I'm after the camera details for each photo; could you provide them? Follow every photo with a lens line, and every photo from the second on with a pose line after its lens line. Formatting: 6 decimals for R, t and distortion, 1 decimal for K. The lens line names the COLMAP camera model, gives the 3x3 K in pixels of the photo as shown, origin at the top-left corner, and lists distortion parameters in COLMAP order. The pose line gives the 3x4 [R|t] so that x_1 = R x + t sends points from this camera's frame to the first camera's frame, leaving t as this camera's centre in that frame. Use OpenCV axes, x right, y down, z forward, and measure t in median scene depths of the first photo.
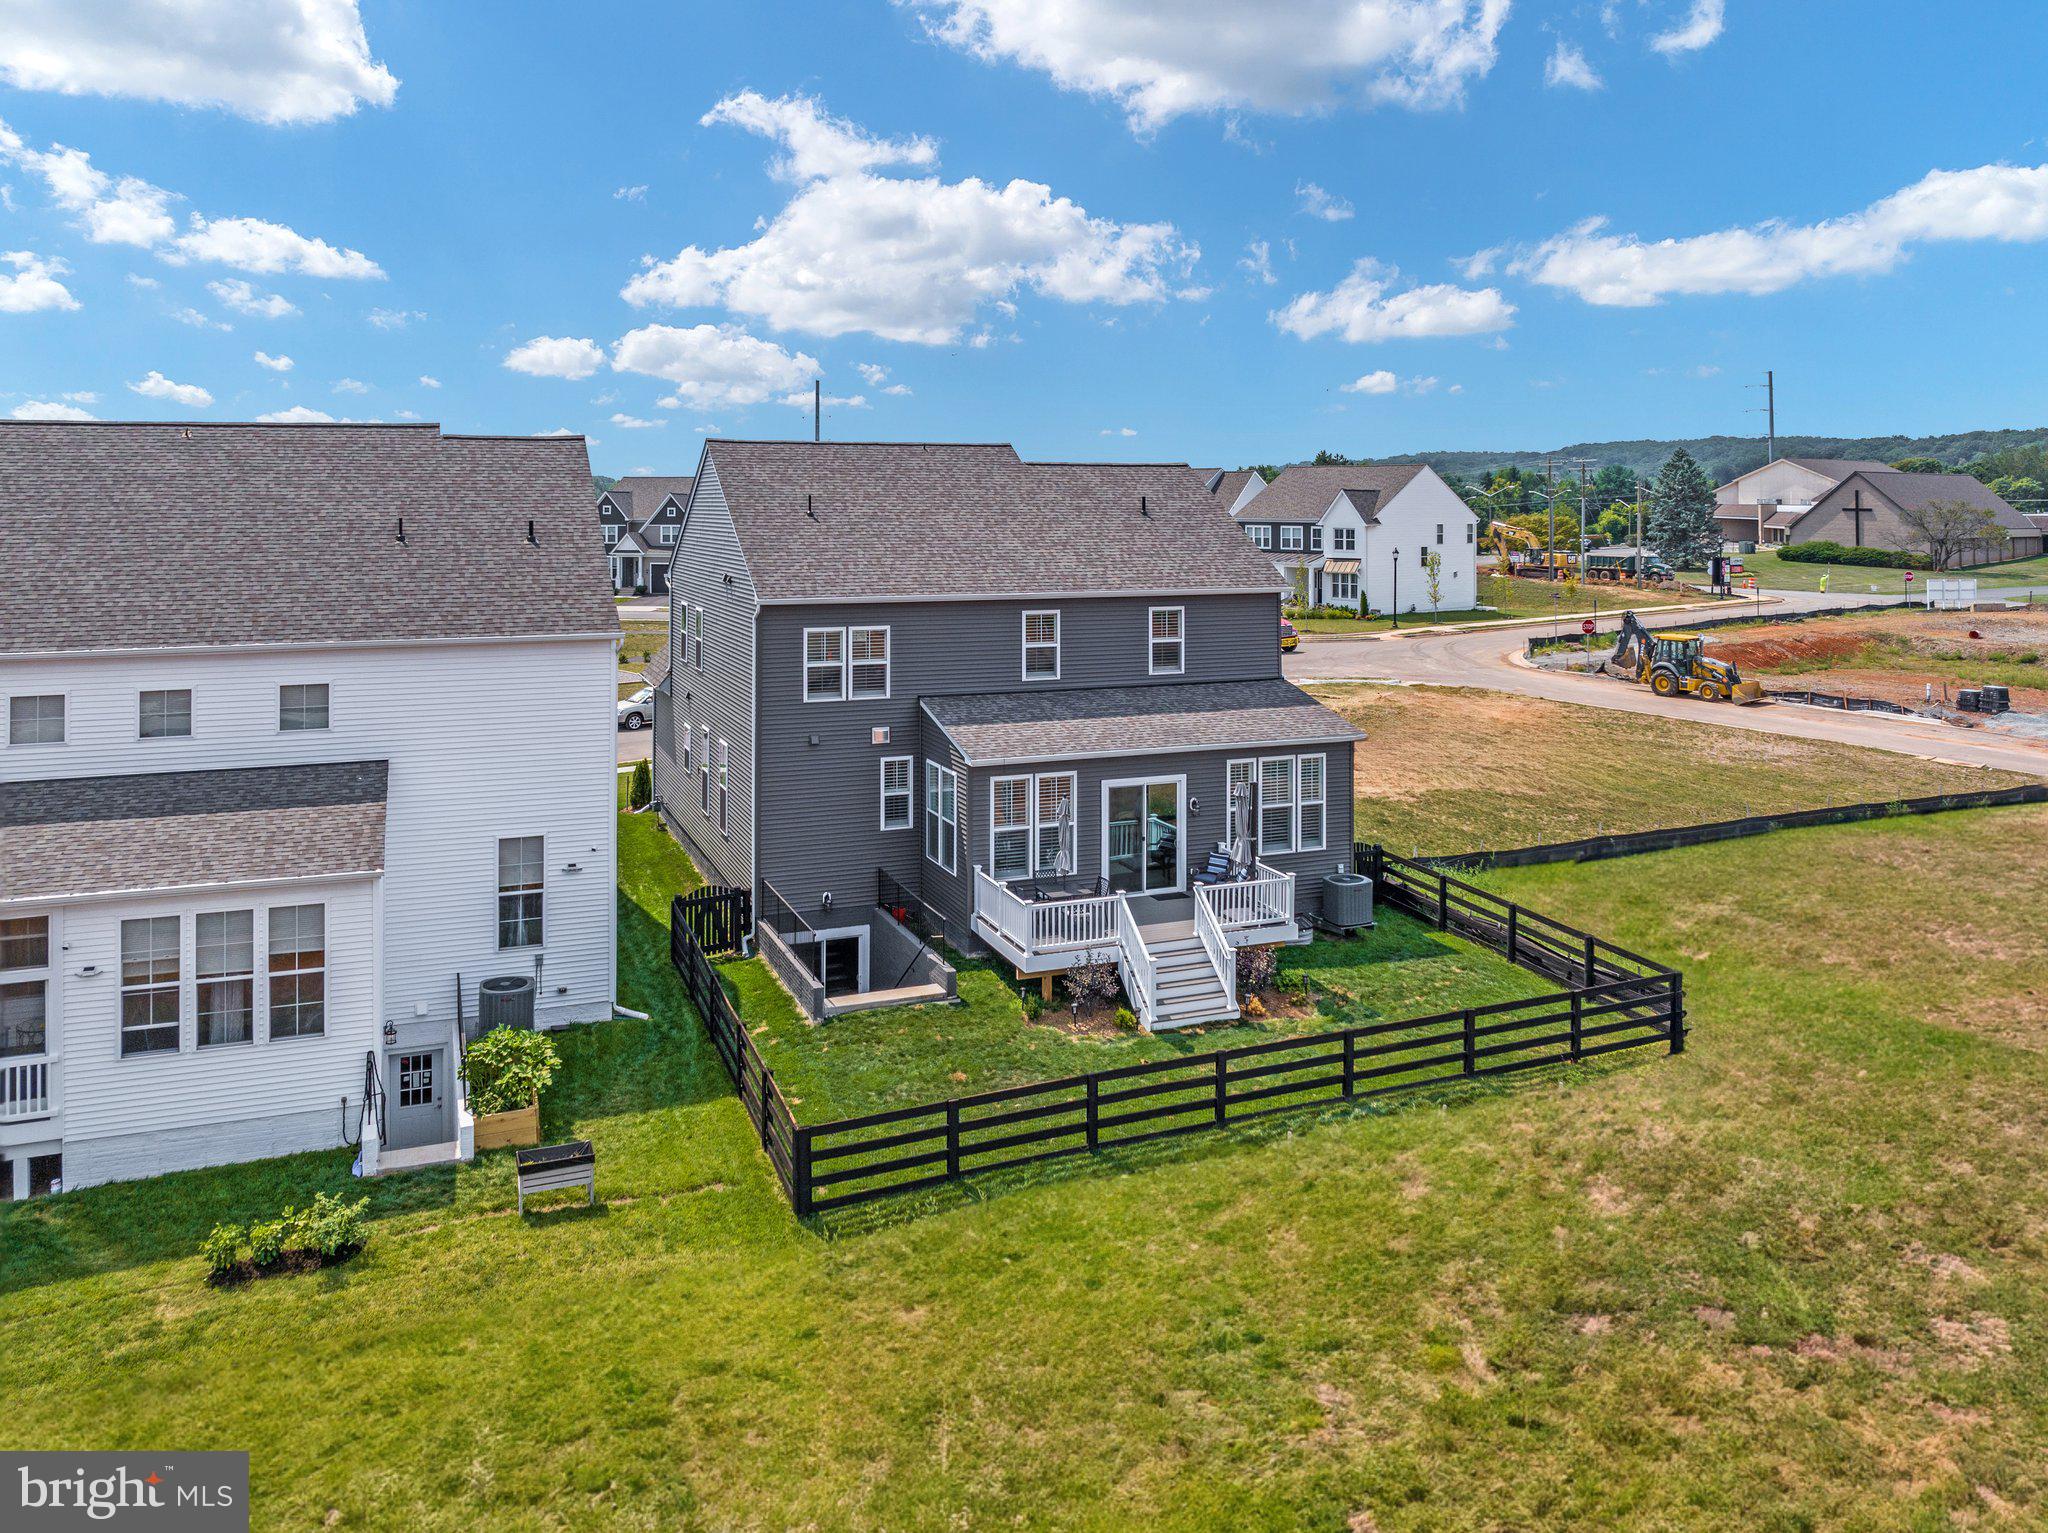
lens RADIAL K [[1508.5, 0, 1034.6], [0, 1508.5, 466.2], [0, 0, 1]] dist [-0.020700, -0.011581]
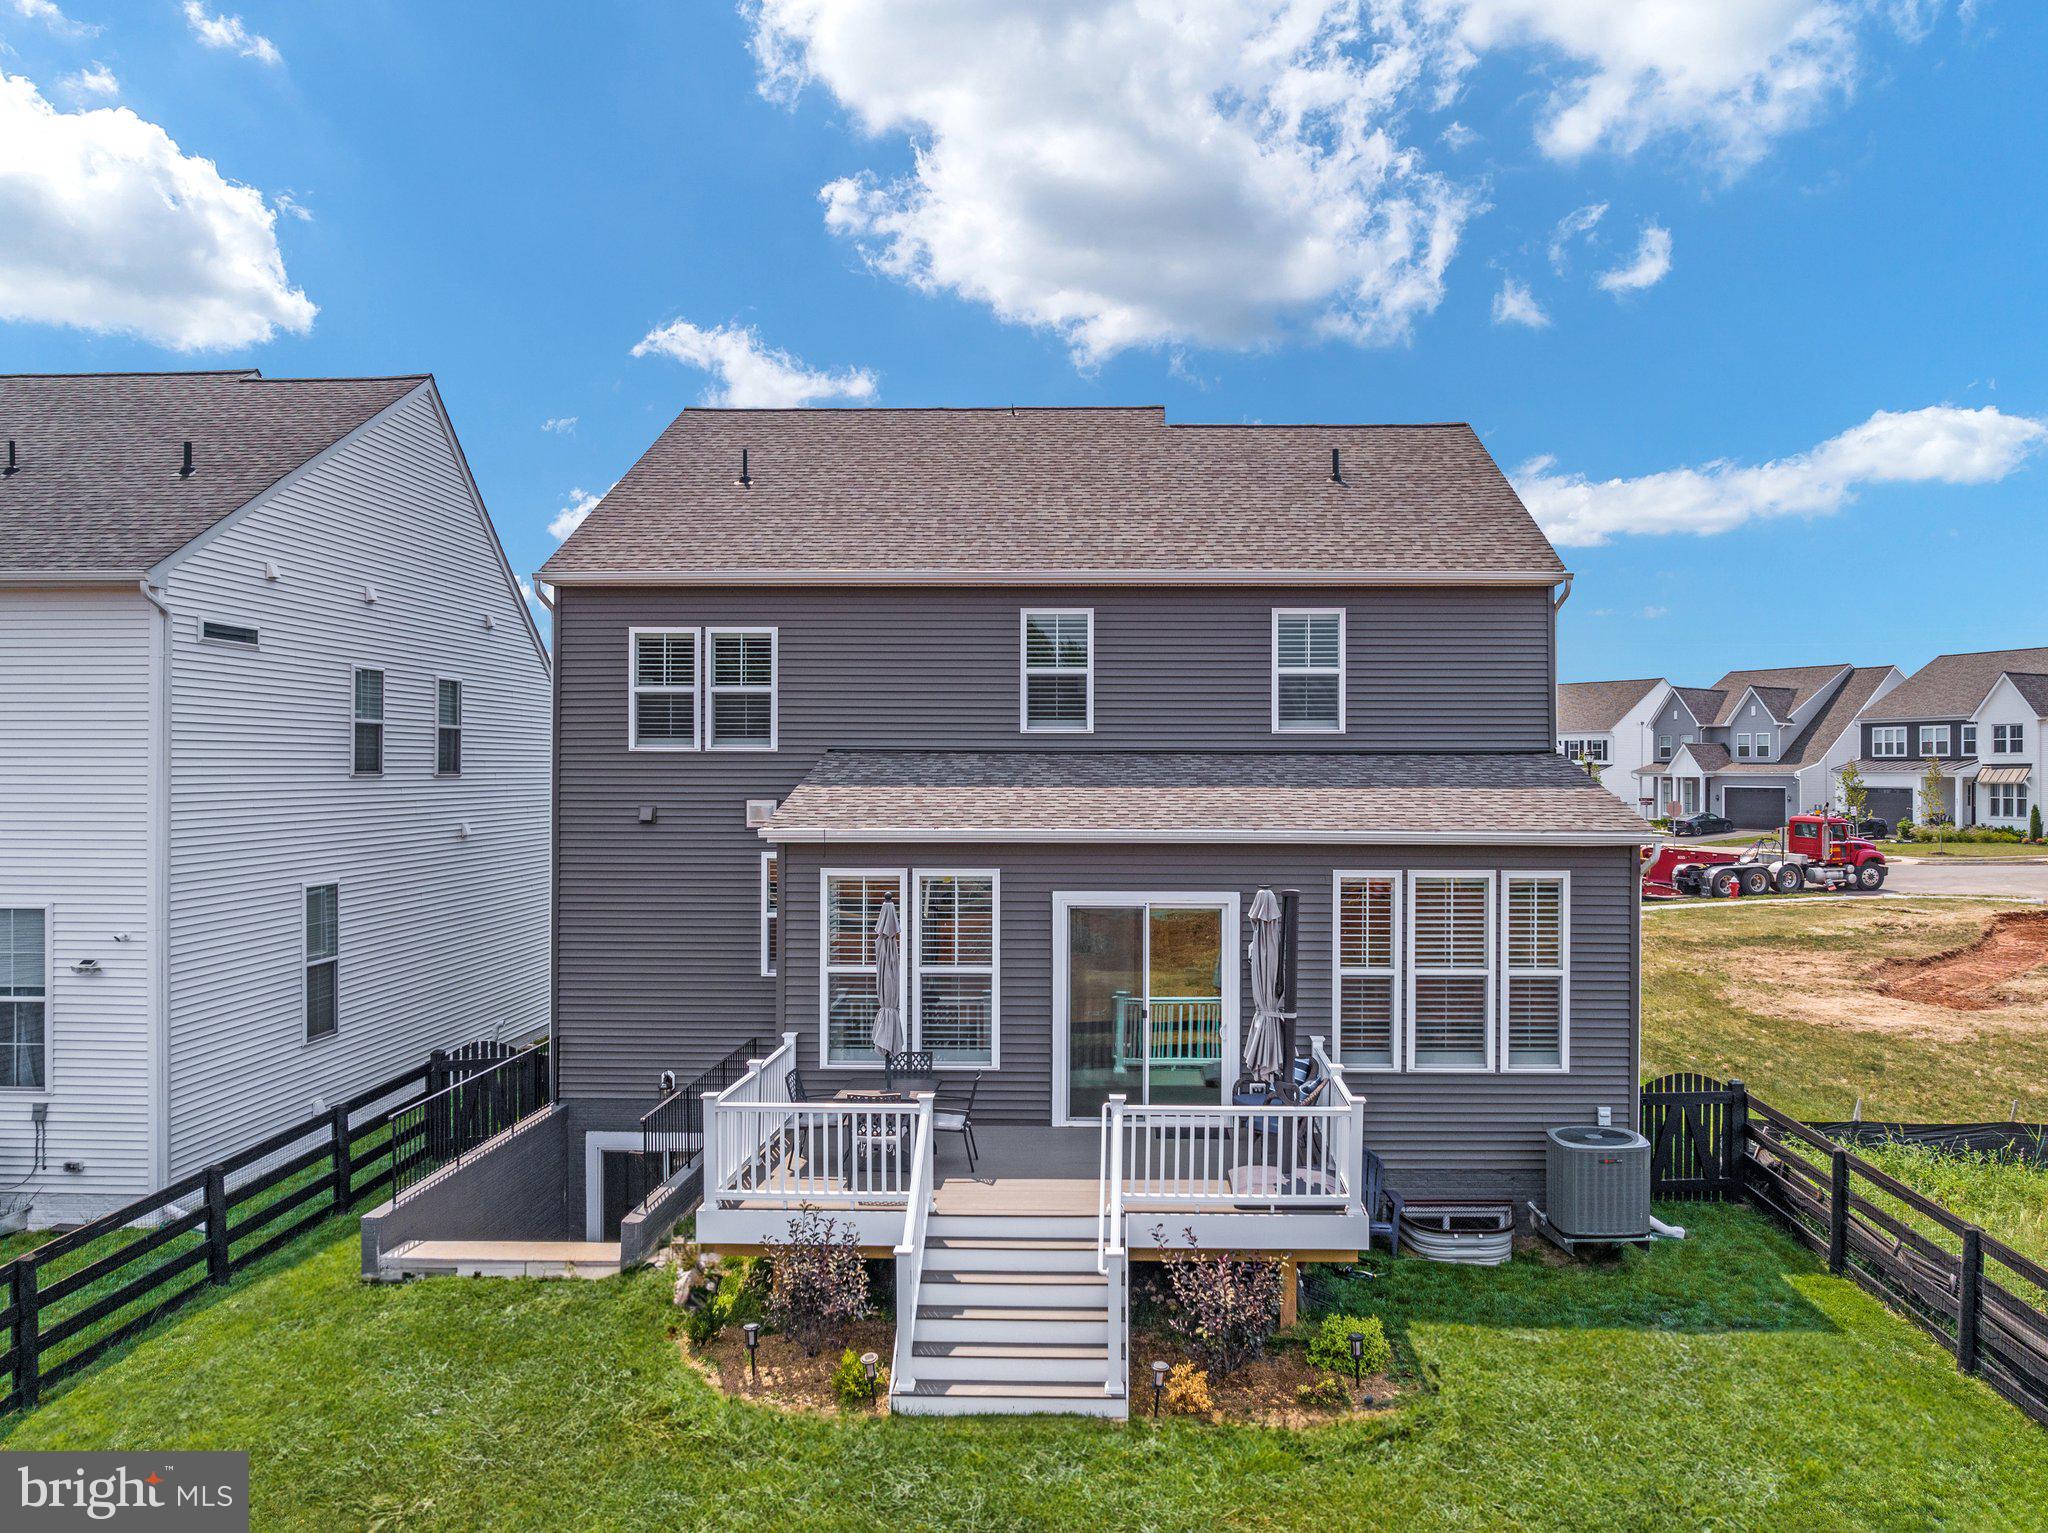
lens RADIAL K [[1462.8, 0, 1112.9], [0, 1462.8, 763.4], [0, 0, 1]] dist [-0.042113, 0.004132]
pose [[0.920511, -0.002064, -0.390712, 0.248654], [0.008540, 0.999853, 0.014839, 0.153423], [0.390624, -0.016996, 0.920394, 0.538801]]
